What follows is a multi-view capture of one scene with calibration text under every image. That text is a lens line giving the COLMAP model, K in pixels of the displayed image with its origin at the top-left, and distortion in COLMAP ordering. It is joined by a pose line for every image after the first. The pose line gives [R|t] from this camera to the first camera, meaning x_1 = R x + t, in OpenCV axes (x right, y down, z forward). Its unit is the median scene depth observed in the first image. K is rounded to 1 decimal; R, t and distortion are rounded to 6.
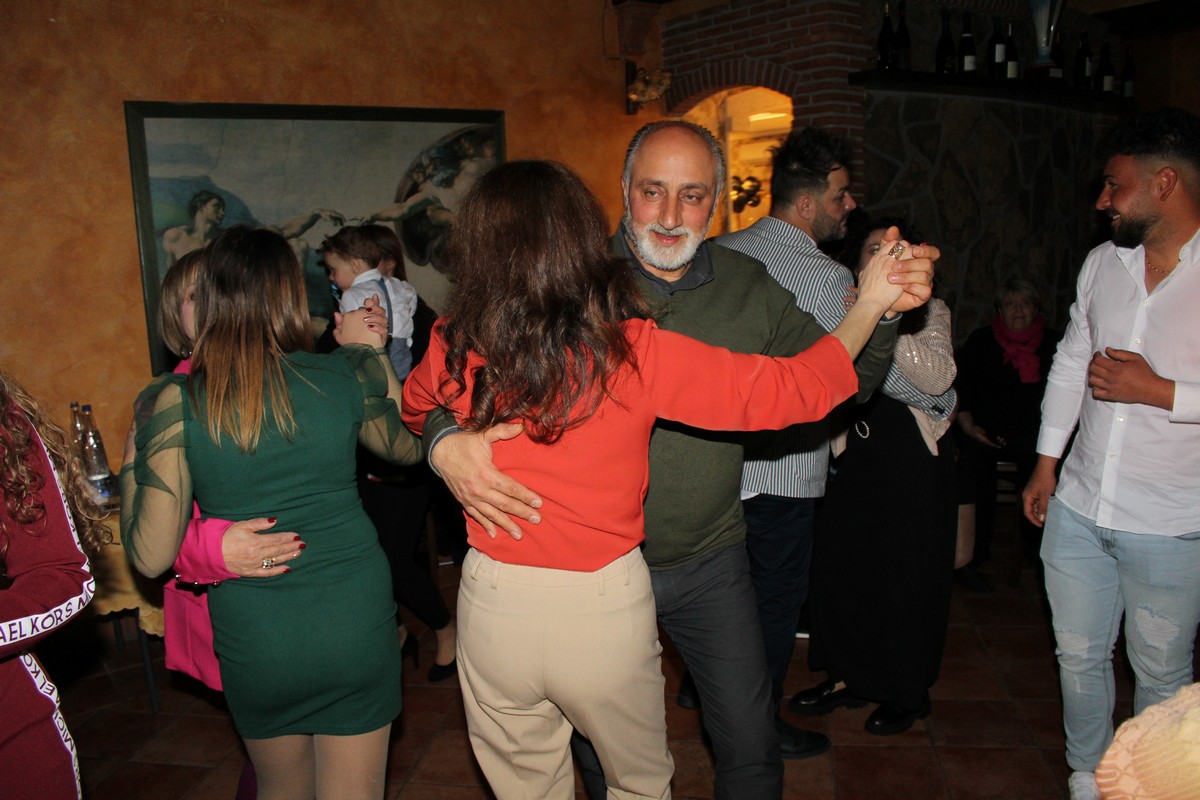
lens RADIAL K [[1019.0, 0, 600.0], [0, 1019.0, 400.0], [0, 0, 1]] dist [-0.171677, 0.164552]
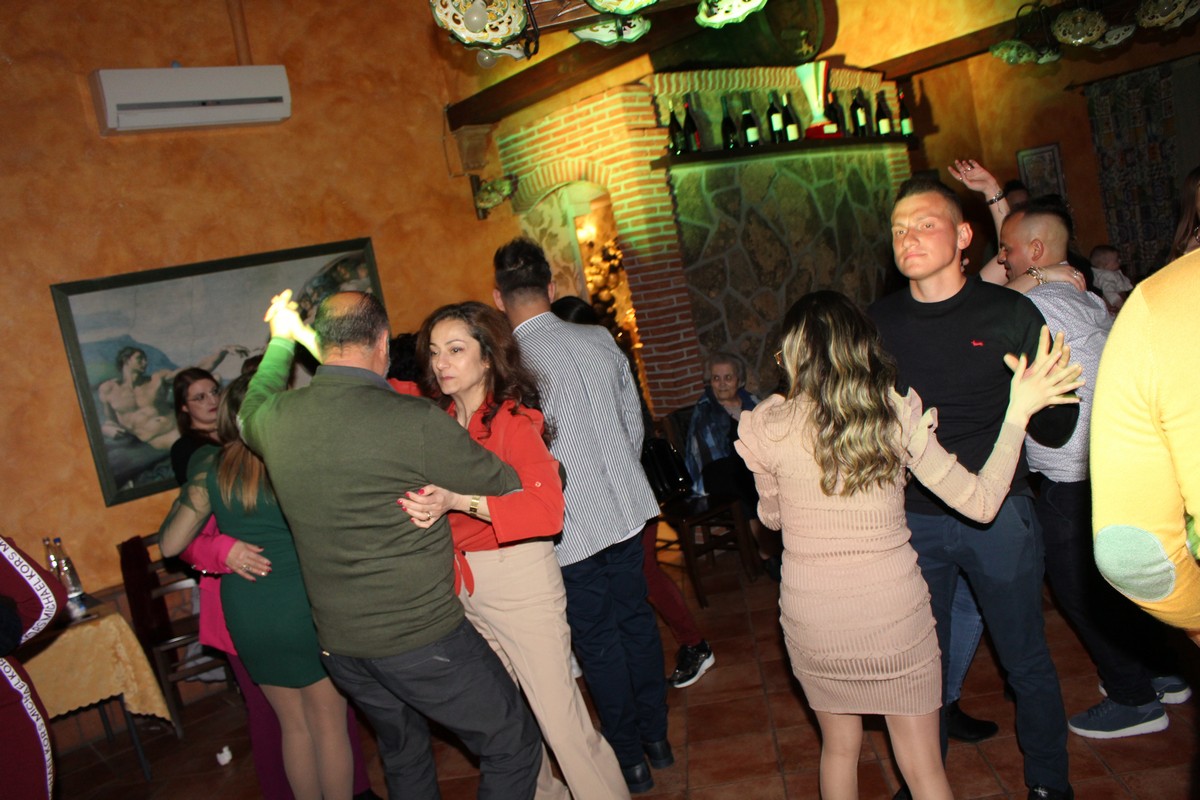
lens RADIAL K [[1019.0, 0, 600.0], [0, 1019.0, 400.0], [0, 0, 1]] dist [-0.171677, 0.164552]
pose [[0.985271, -0.161641, 0.055791, 0.075946], [0.164647, 0.984858, -0.054279, 0.009712], [-0.046172, 0.062665, 0.996966, -0.186241]]
